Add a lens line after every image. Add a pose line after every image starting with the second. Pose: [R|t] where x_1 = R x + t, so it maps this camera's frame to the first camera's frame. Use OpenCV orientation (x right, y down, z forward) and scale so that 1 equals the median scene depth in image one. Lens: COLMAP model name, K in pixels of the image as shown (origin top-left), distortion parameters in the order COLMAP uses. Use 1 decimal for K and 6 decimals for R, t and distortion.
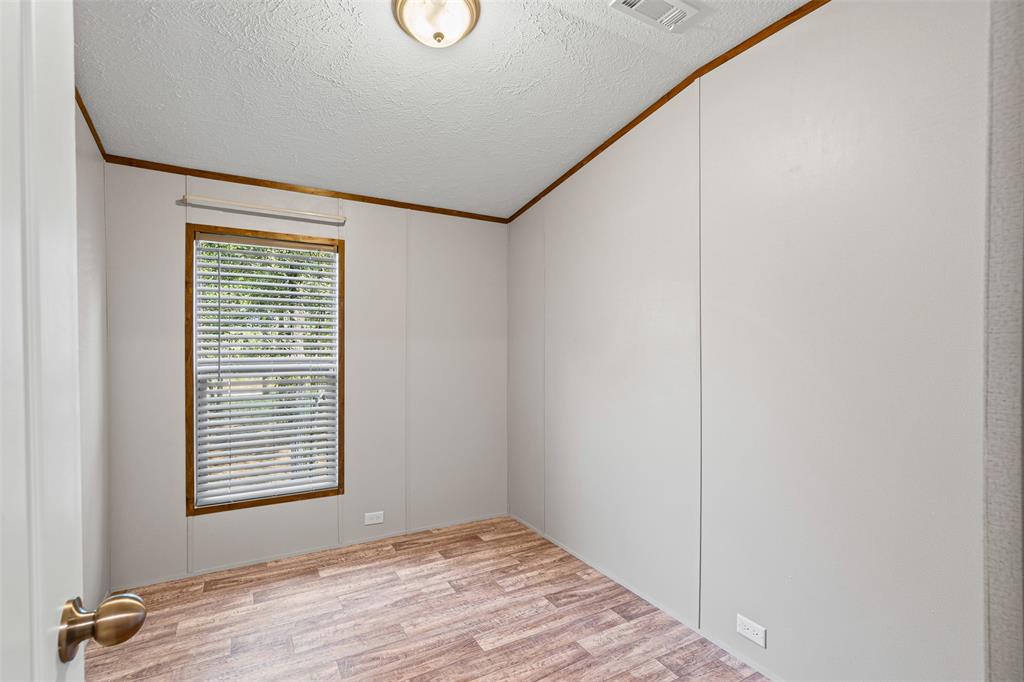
lens RADIAL K [[470.9, 0, 506.5], [0, 470.9, 346.5], [0, 0, 1]] dist [0.007625, -0.000291]
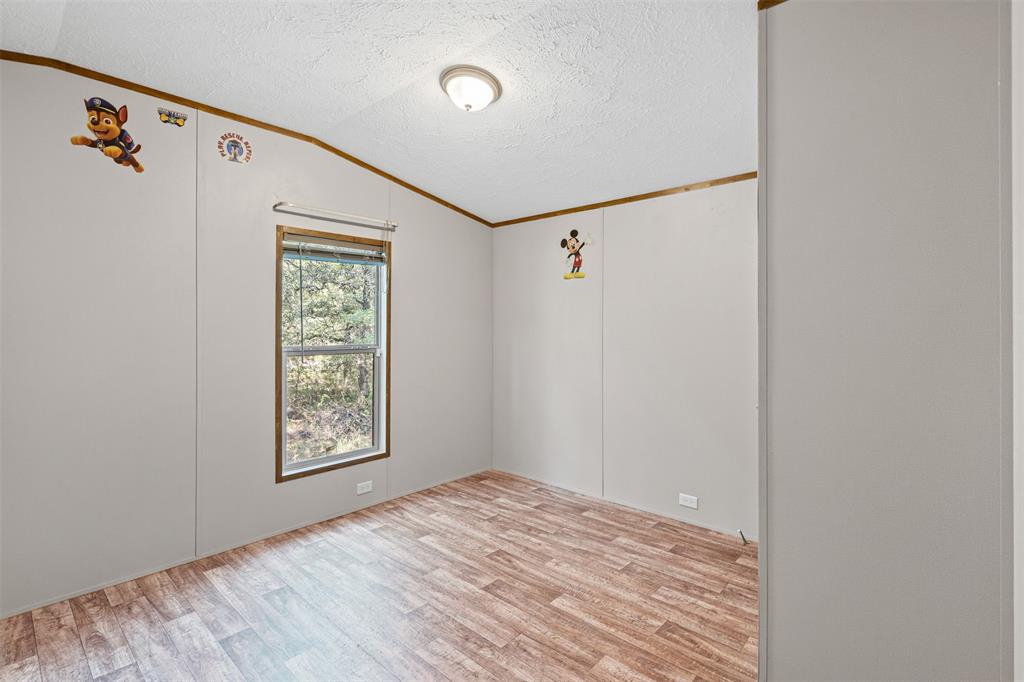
lens RADIAL K [[470.9, 0, 516.3], [0, 470.9, 334.5], [0, 0, 1]] dist [0.007625, -0.000291]
pose [[0.331577, 0.001942, -0.943426, 0.727123], [-0.001158, 0.999998, 0.001651, 0.005764], [0.943428, 0.000545, 0.331578, 0.412385]]
